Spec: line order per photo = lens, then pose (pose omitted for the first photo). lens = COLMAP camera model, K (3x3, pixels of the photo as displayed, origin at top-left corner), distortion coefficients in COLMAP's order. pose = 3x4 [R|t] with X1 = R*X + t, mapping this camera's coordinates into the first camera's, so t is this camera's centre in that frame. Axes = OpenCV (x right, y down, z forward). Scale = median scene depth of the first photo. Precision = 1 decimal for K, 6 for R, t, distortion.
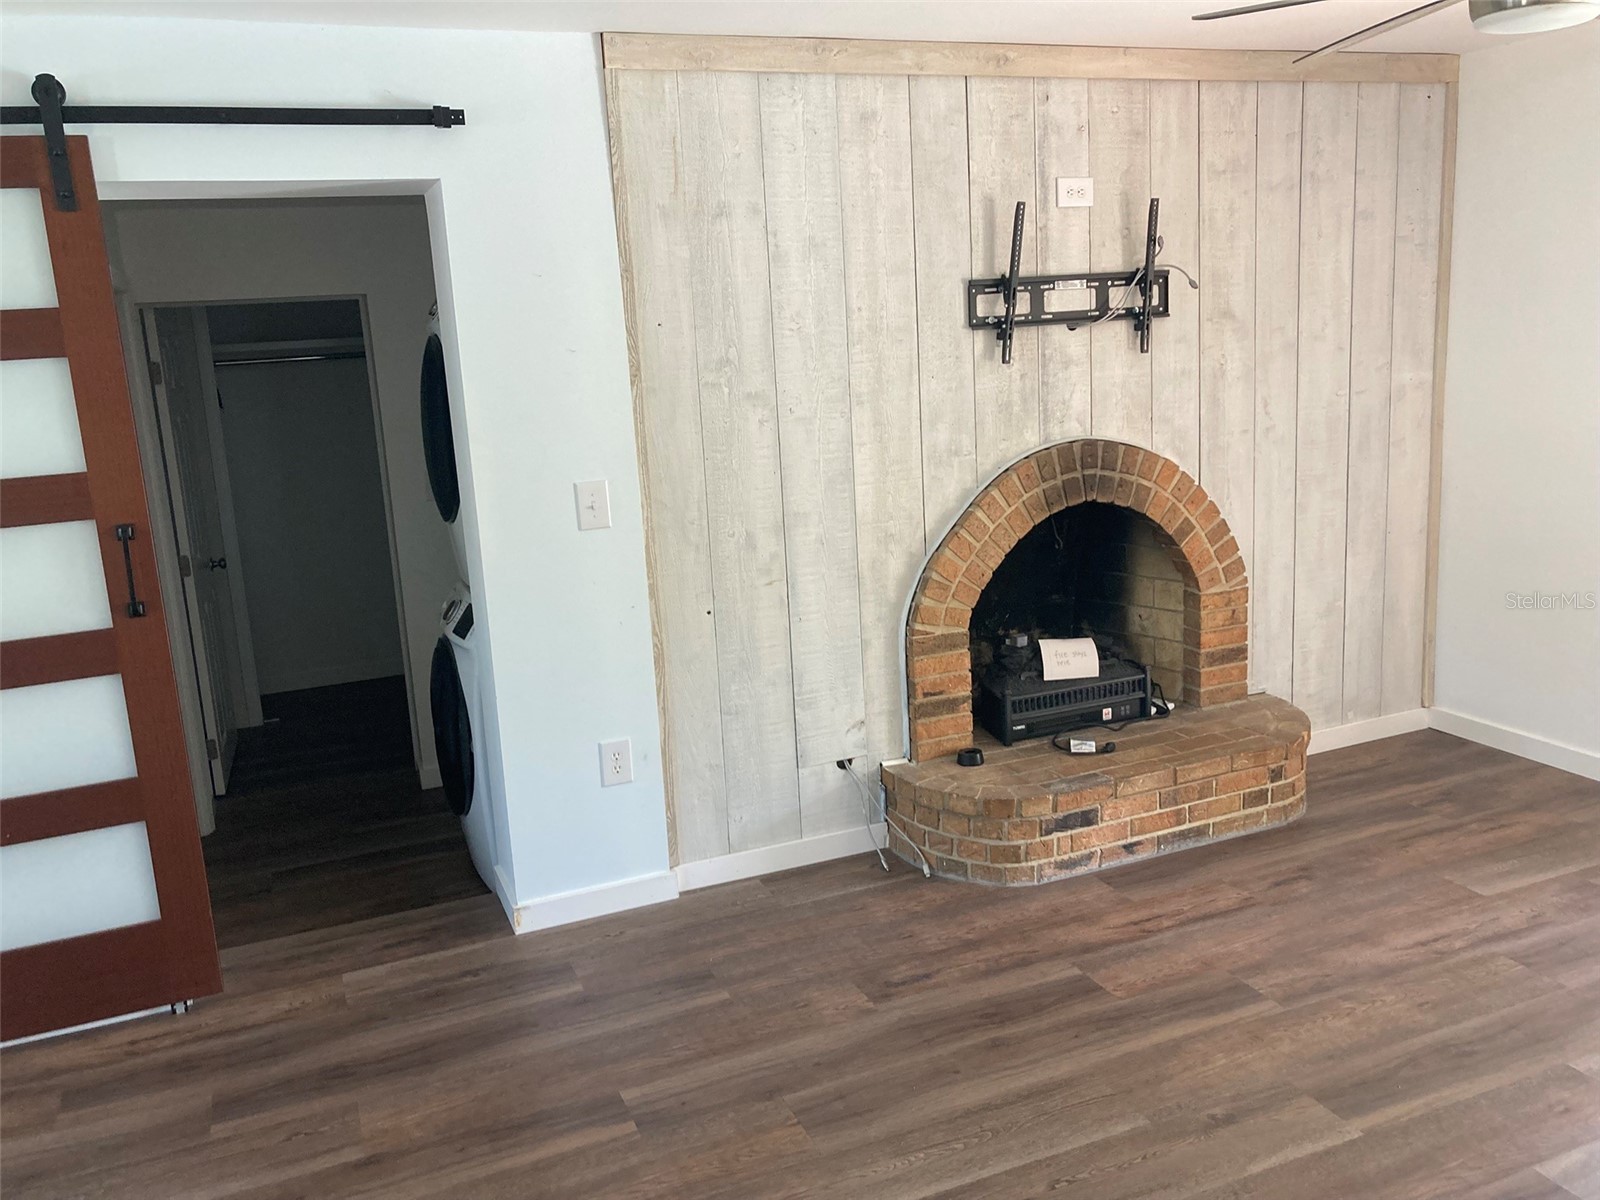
lens RADIAL K [[1318.1, 0, 800.0], [0, 1318.1, 600.0], [0, 0, 1]] dist [0.026241, -0.002653]
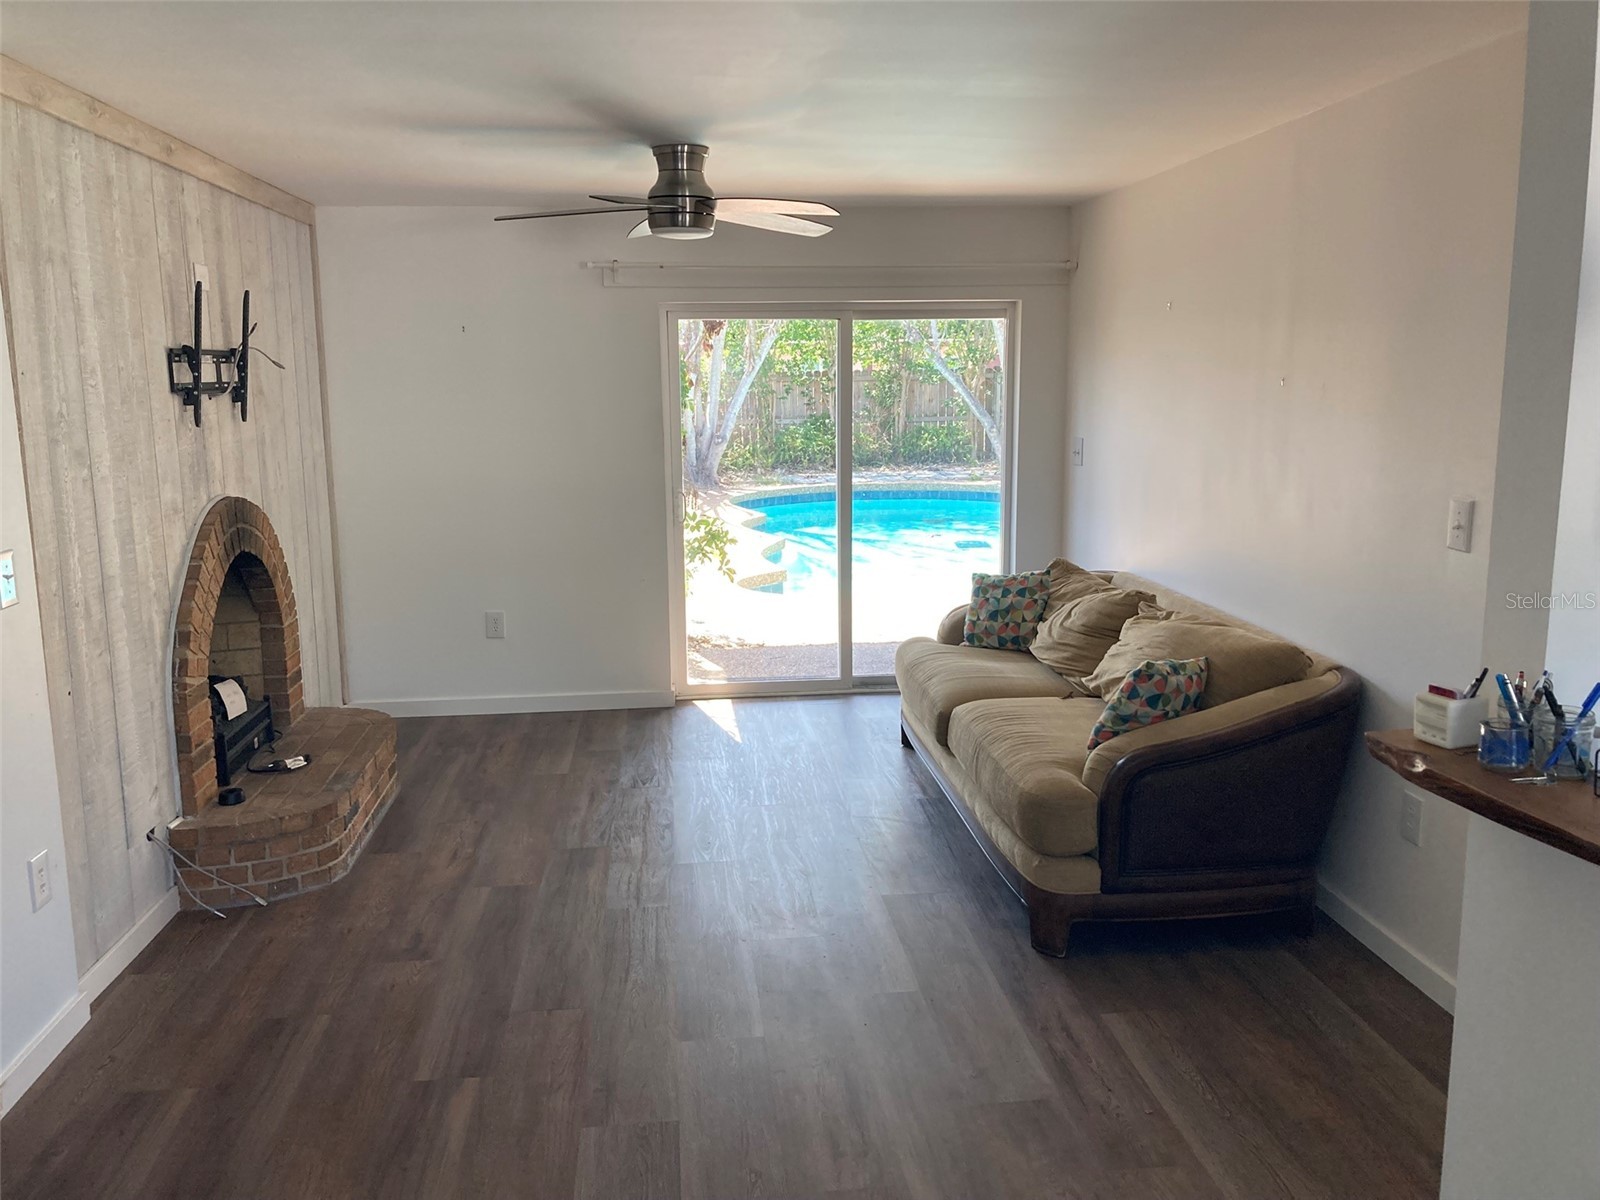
lens RADIAL K [[1318.1, 0, 800.0], [0, 1318.1, 600.0], [0, 0, 1]] dist [0.026241, -0.002653]
pose [[0.291465, -0.115457, 0.949588, -0.763112], [0.197308, 0.978599, 0.058423, -0.007161], [-0.936012, 0.170333, 0.308008, 0.232676]]
